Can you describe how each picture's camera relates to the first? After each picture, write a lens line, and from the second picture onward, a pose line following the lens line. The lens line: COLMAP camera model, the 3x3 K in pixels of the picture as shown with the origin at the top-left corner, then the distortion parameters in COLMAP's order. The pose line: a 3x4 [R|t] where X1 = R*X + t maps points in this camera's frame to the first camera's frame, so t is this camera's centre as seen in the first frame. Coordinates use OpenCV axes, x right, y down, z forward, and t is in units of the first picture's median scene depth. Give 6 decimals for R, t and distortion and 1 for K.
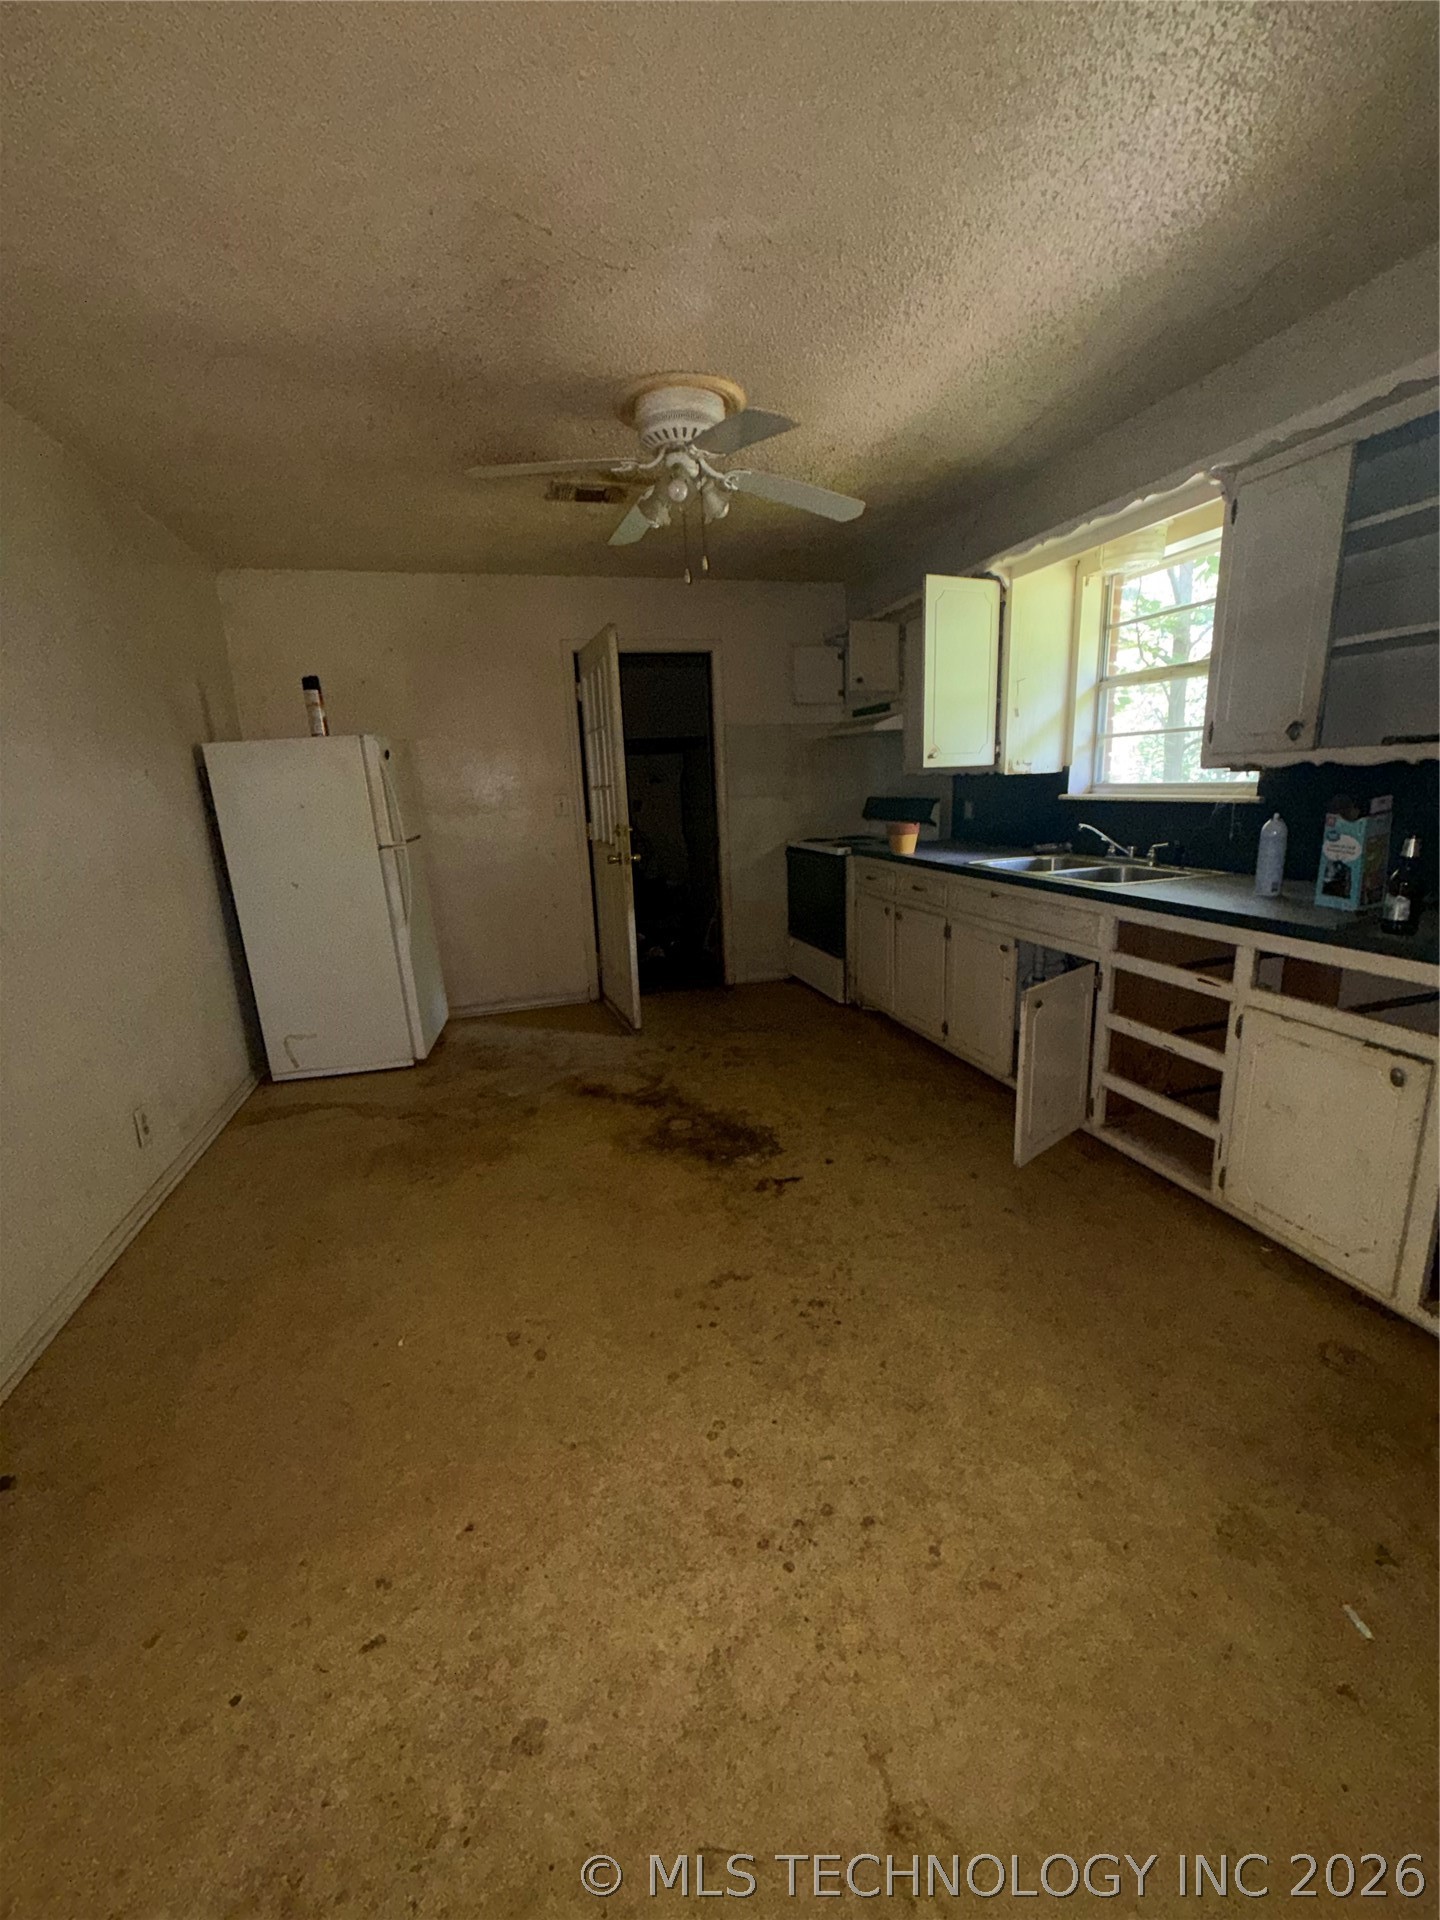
lens RADIAL K [[764.2, 0, 722.4], [0, 764.2, 960.7], [0, 0, 1]] dist [0.000818, -0.000282]
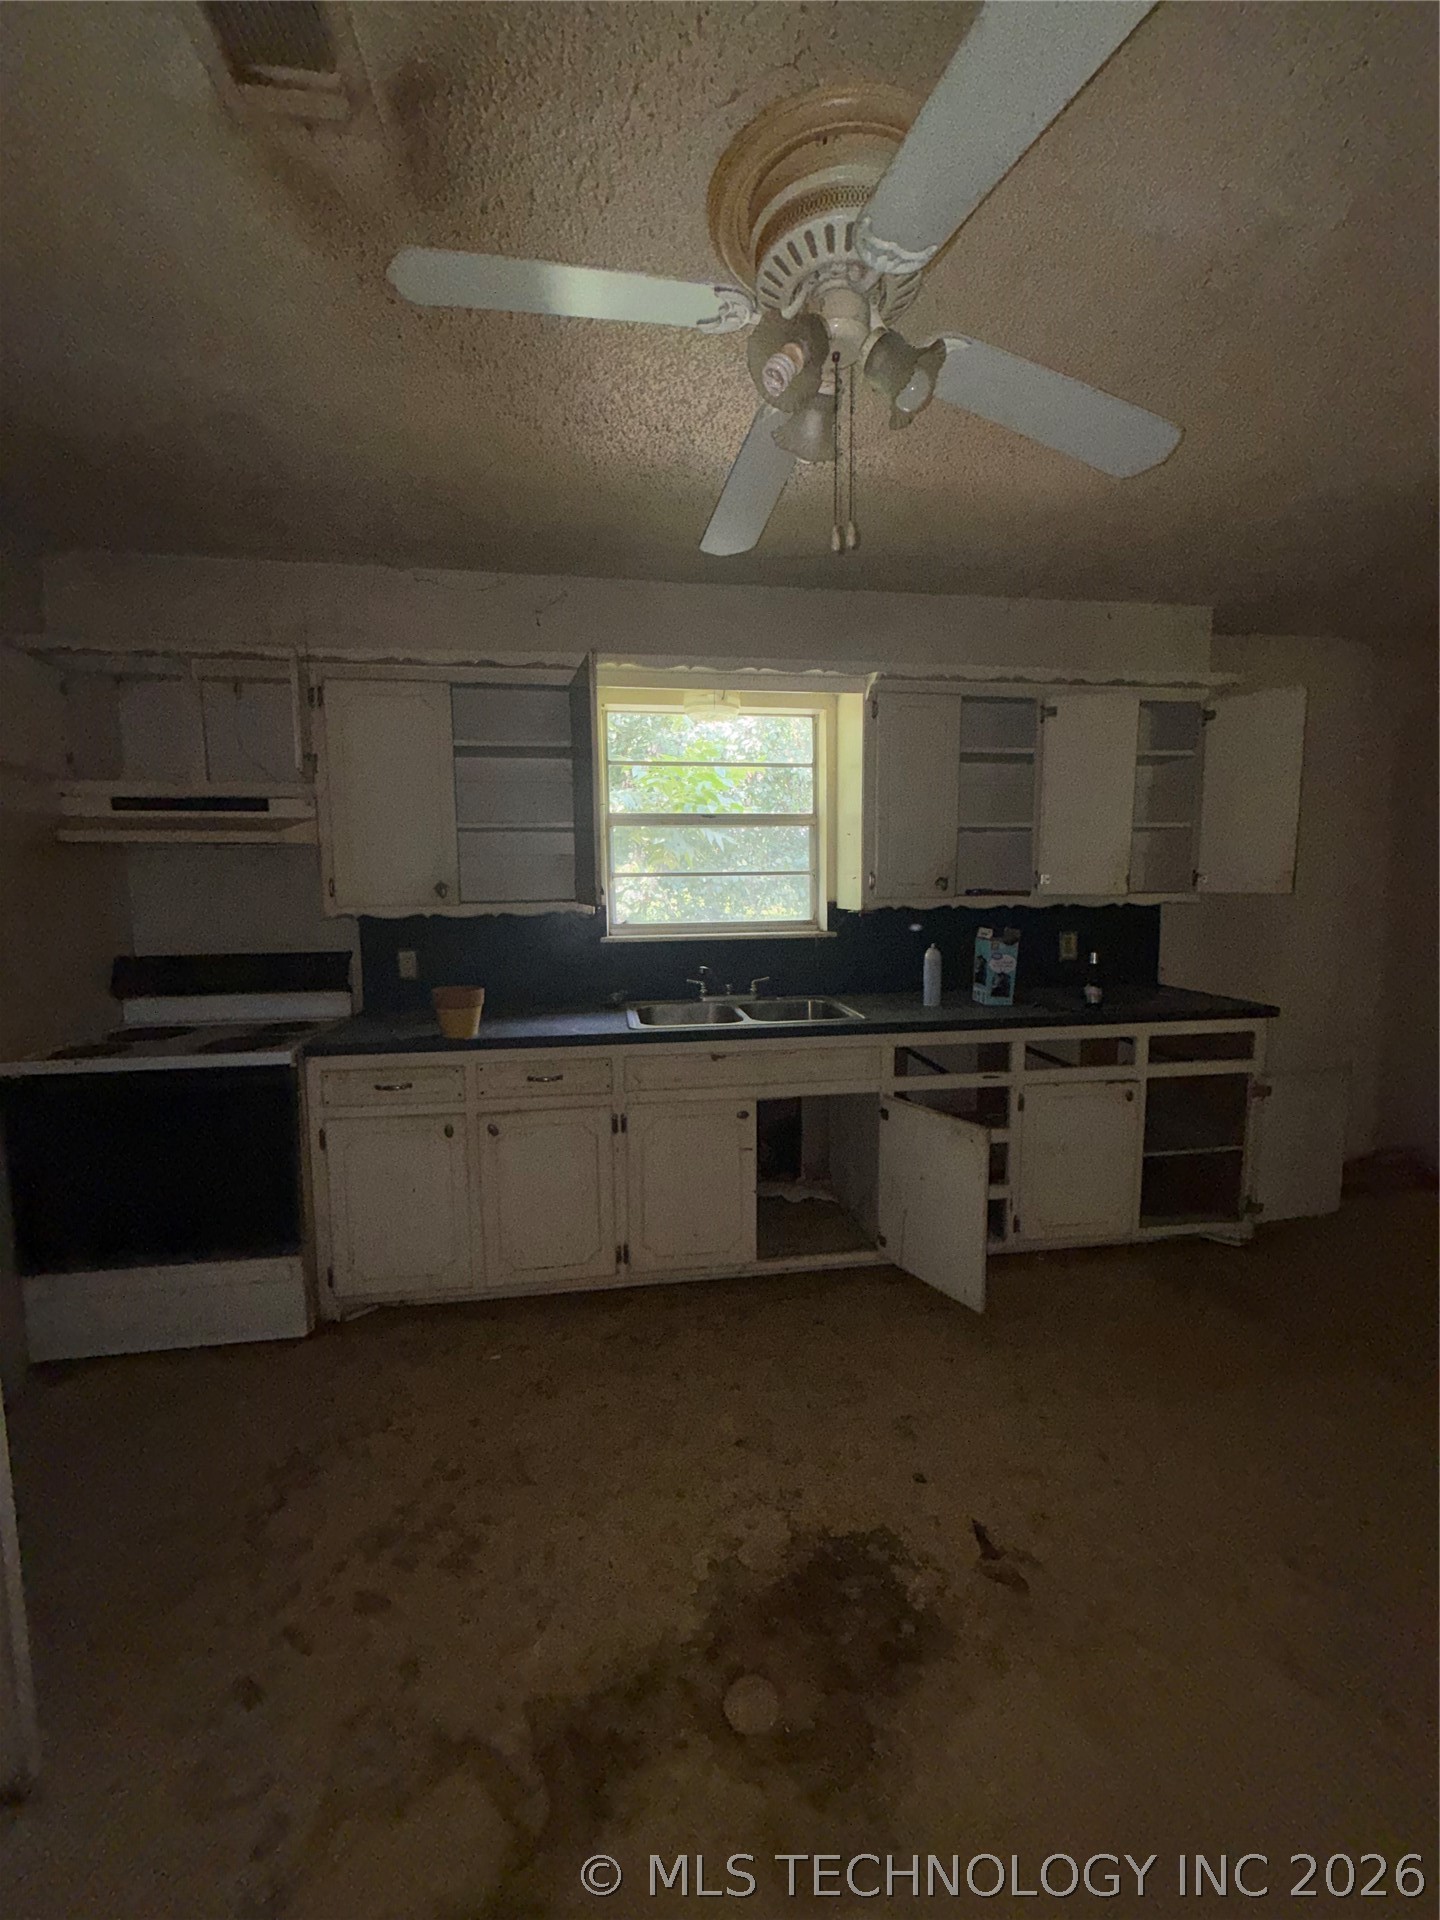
lens RADIAL K [[764.2, 0, 718.7], [0, 764.2, 960.4], [0, 0, 1]] dist [0.000818, -0.000282]
pose [[0.134132, -0.061872, 0.989030, -0.478346], [0.236232, 0.971272, 0.028723, -0.220299], [-0.962394, 0.229788, 0.144895, 0.892557]]
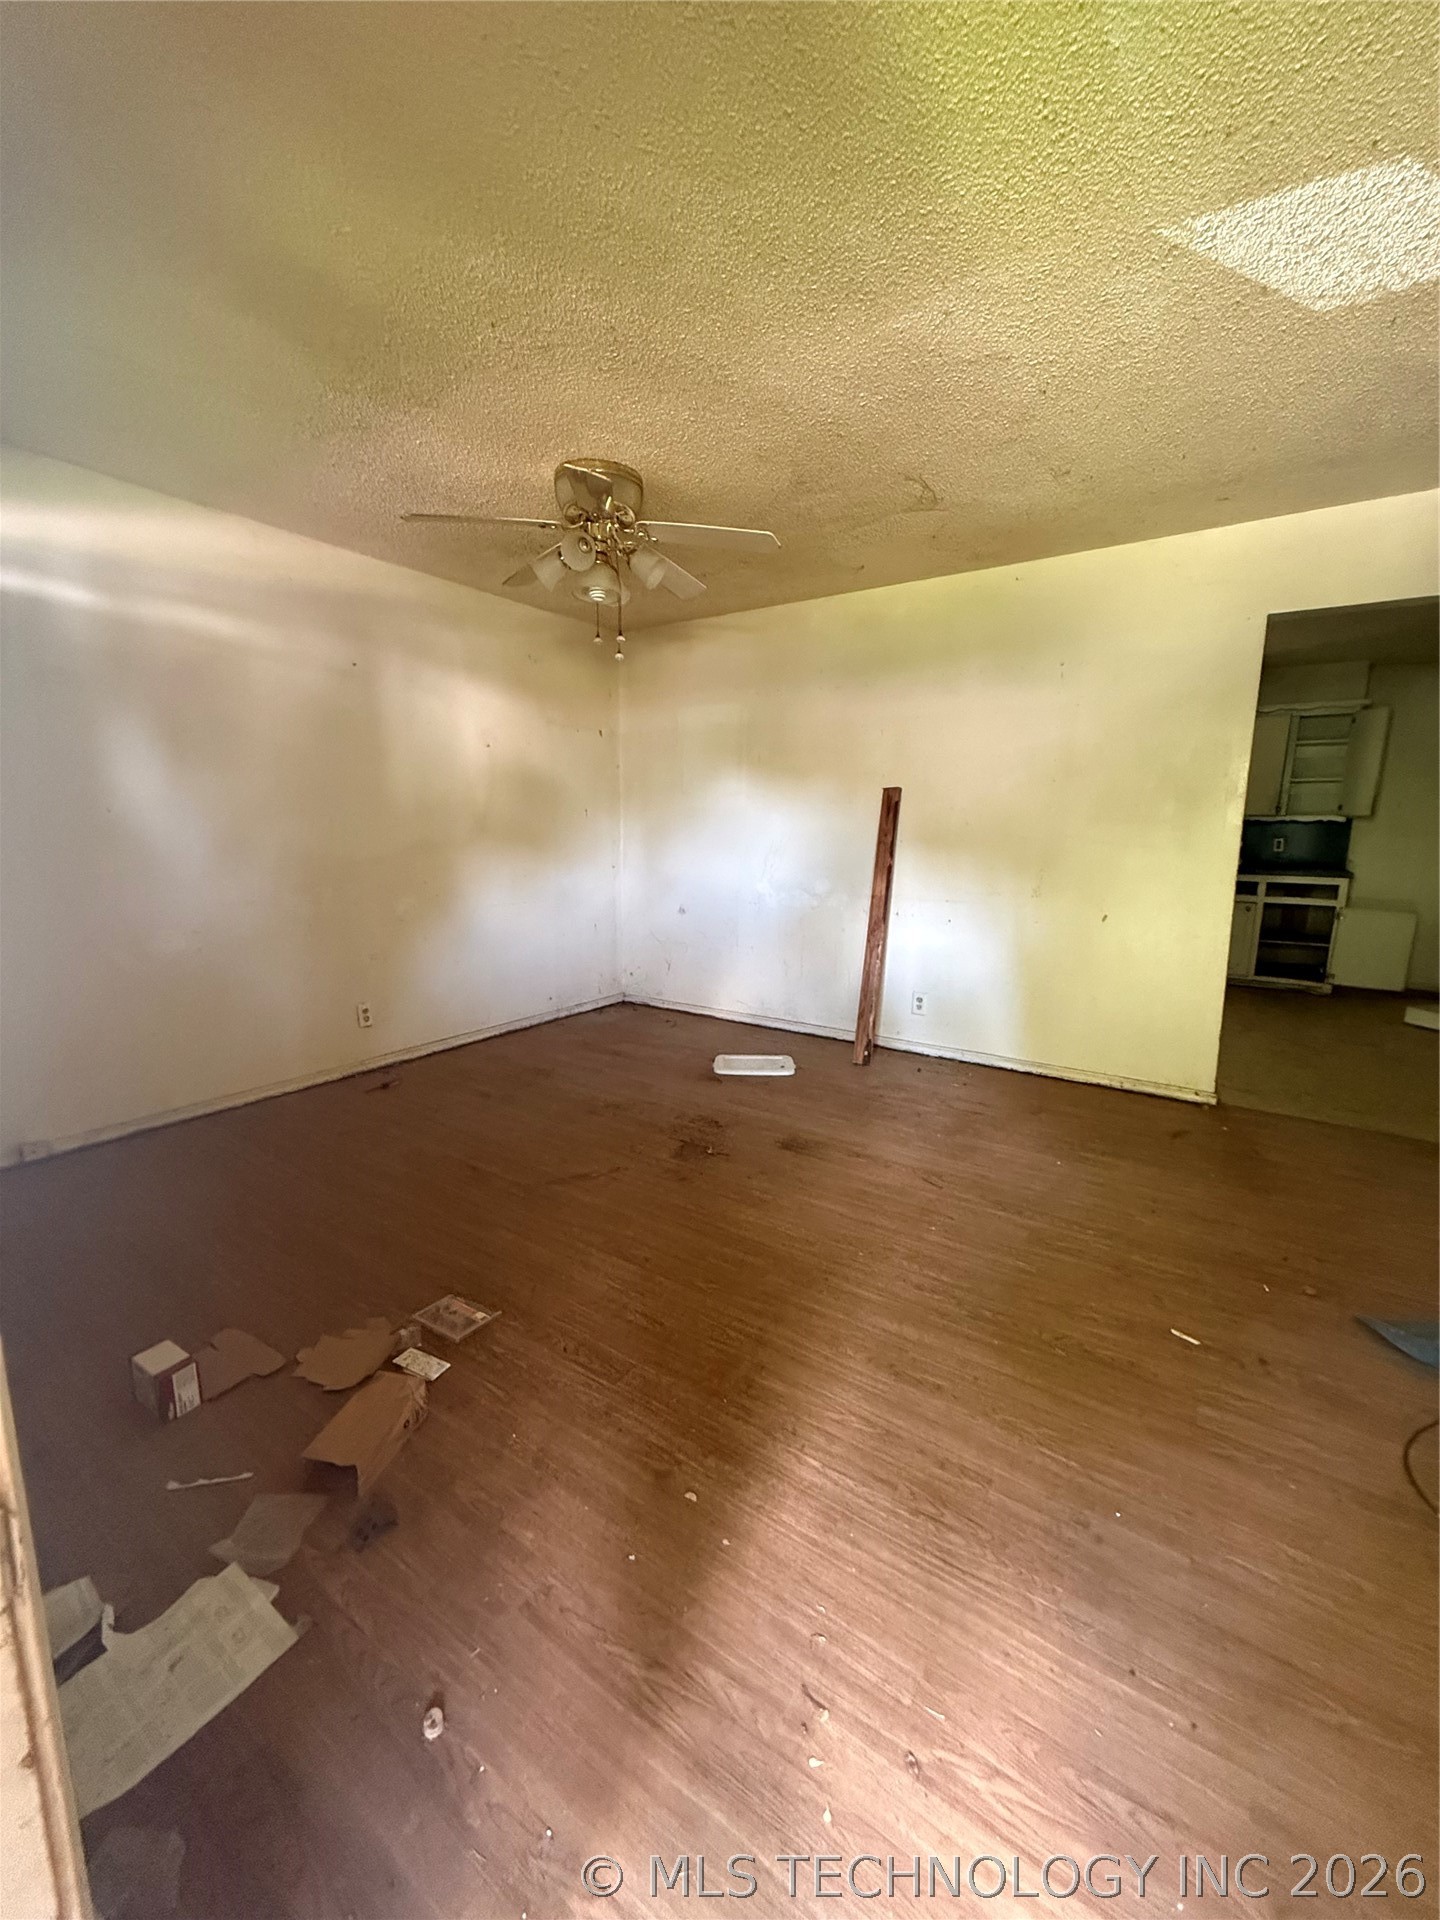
lens RADIAL K [[764.2, 0, 709.2], [0, 764.2, 965.8], [0, 0, 1]] dist [0.000818, -0.000282]
pose [[0.776503, -0.065717, 0.626677, -1.899511], [0.107143, 0.993834, -0.028541, 0.144158], [-0.620937, 0.089306, 0.778756, -0.103340]]
